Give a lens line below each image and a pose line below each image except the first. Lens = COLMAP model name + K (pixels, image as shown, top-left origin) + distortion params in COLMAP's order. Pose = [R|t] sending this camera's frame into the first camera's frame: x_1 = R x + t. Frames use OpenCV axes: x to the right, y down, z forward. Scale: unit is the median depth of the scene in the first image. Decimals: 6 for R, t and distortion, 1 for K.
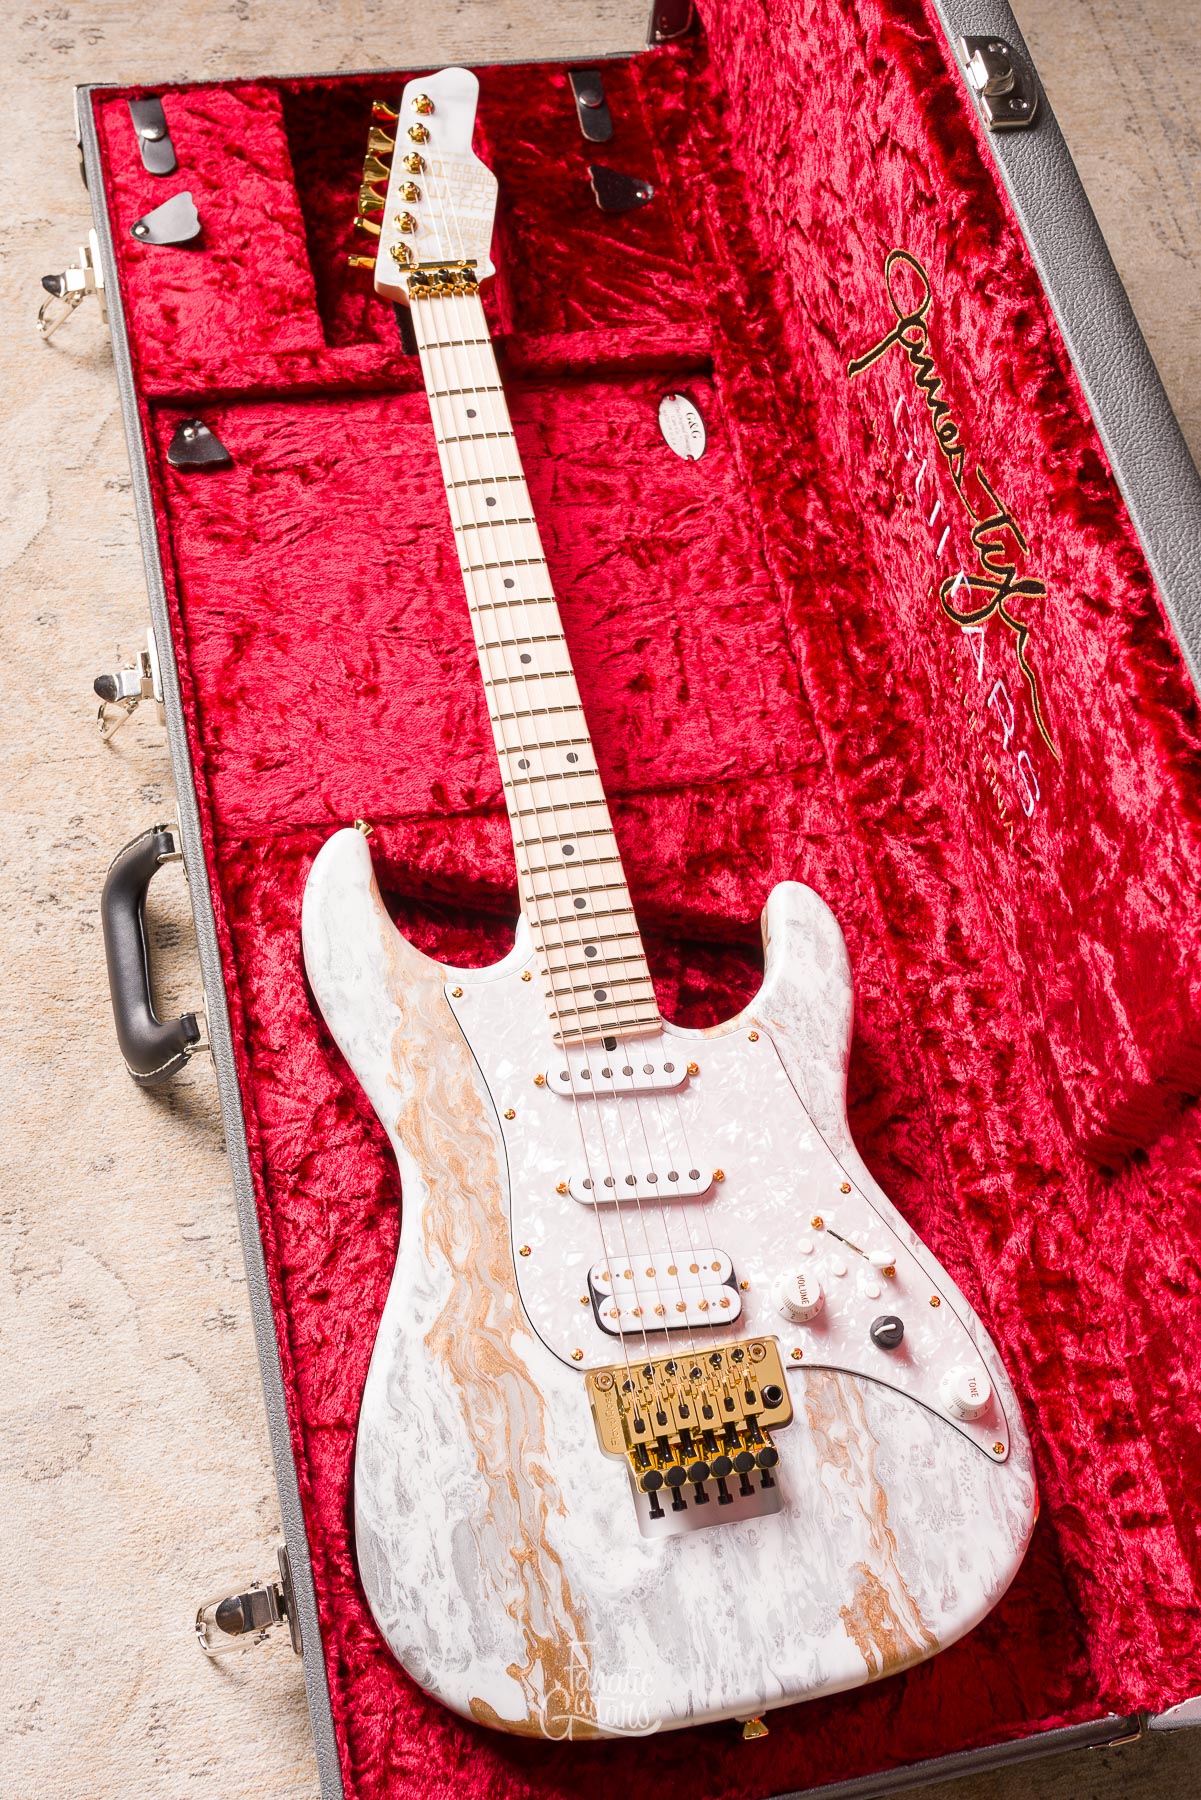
lens RADIAL K [[1993.0, 0, 564.8], [0, 1993.0, 905.9], [0, 0, 1]] dist [-0.003447, 0.001300]
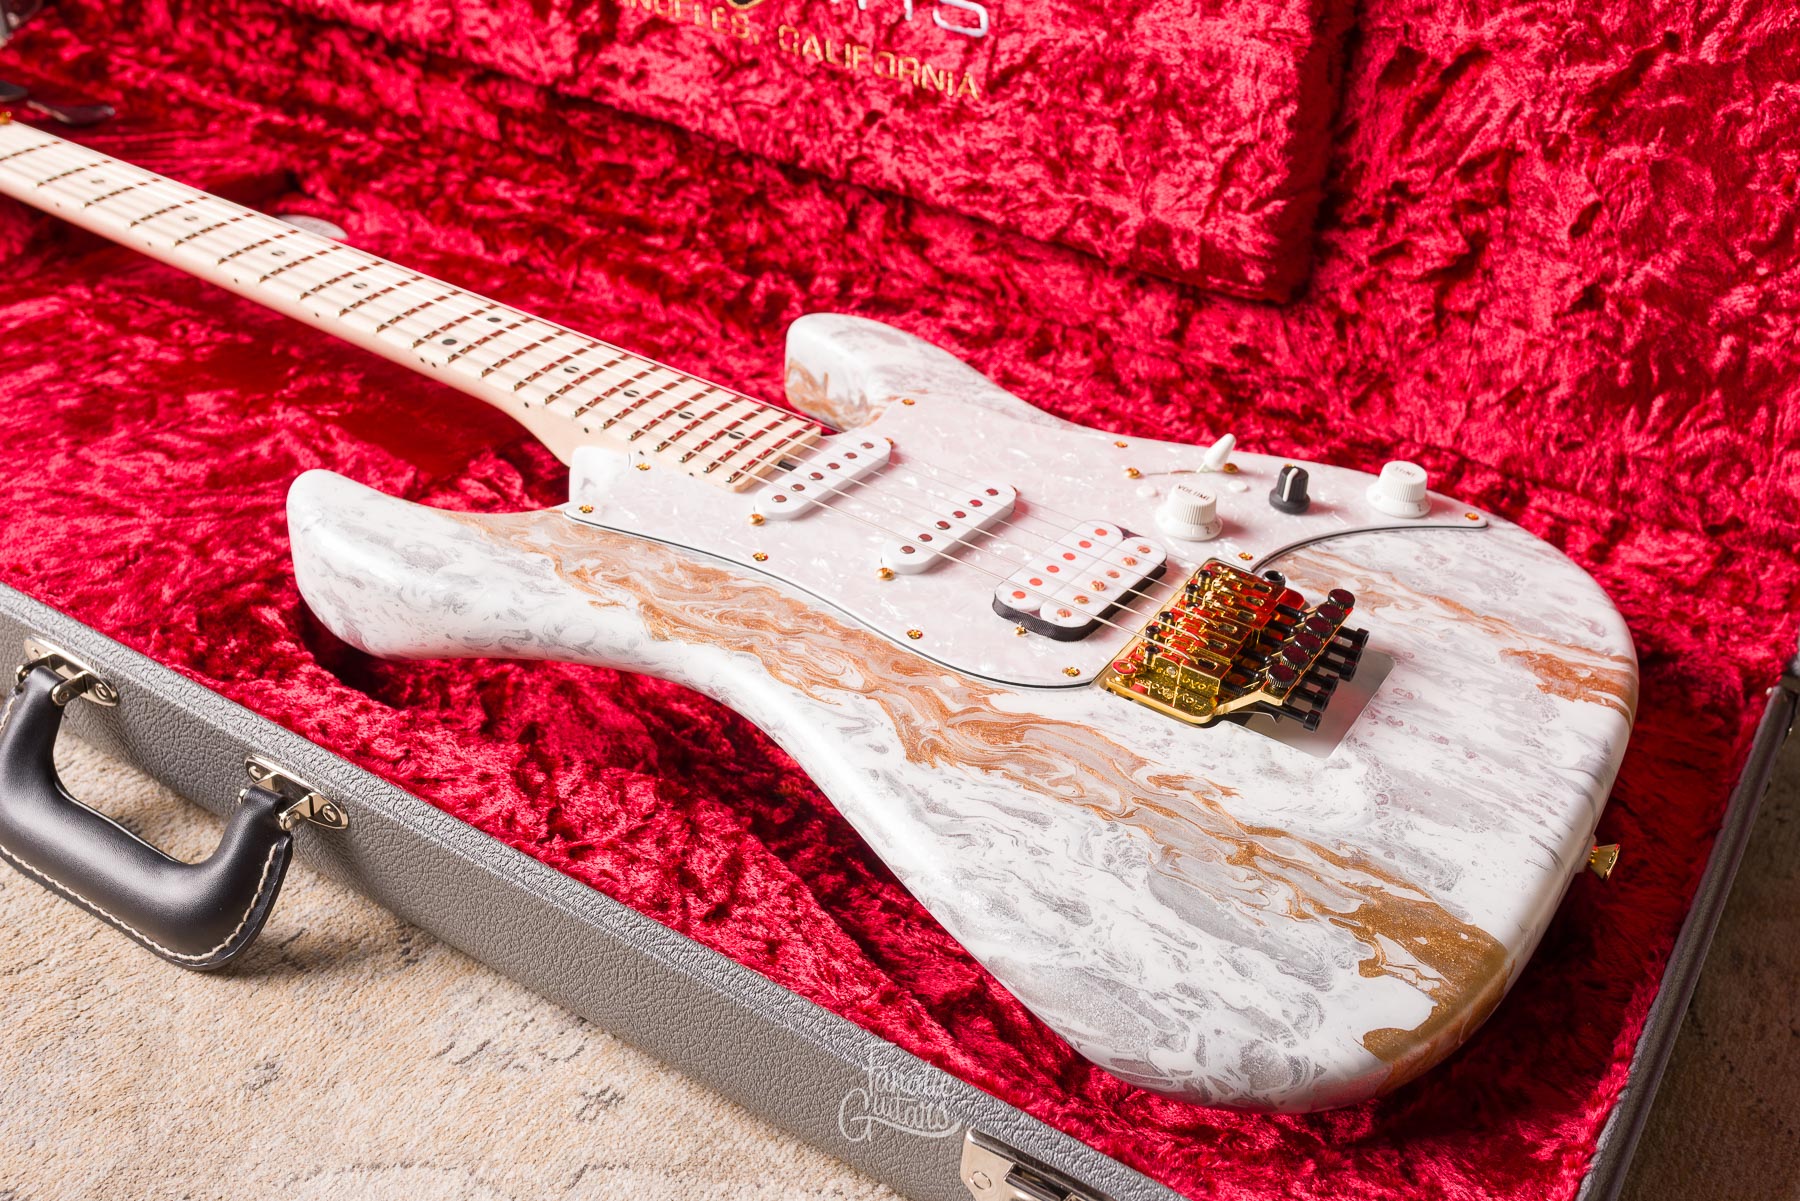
lens RADIAL K [[1870.1, 0, 962.1], [0, 1870.1, 600.3], [0, 0, 1]] dist [0.001150, -0.000651]
pose [[0.677447, -0.451359, 0.580811, -0.325868], [0.662806, 0.716992, -0.215897, 0.267238], [-0.318990, 0.531223, 0.784887, 0.389691]]
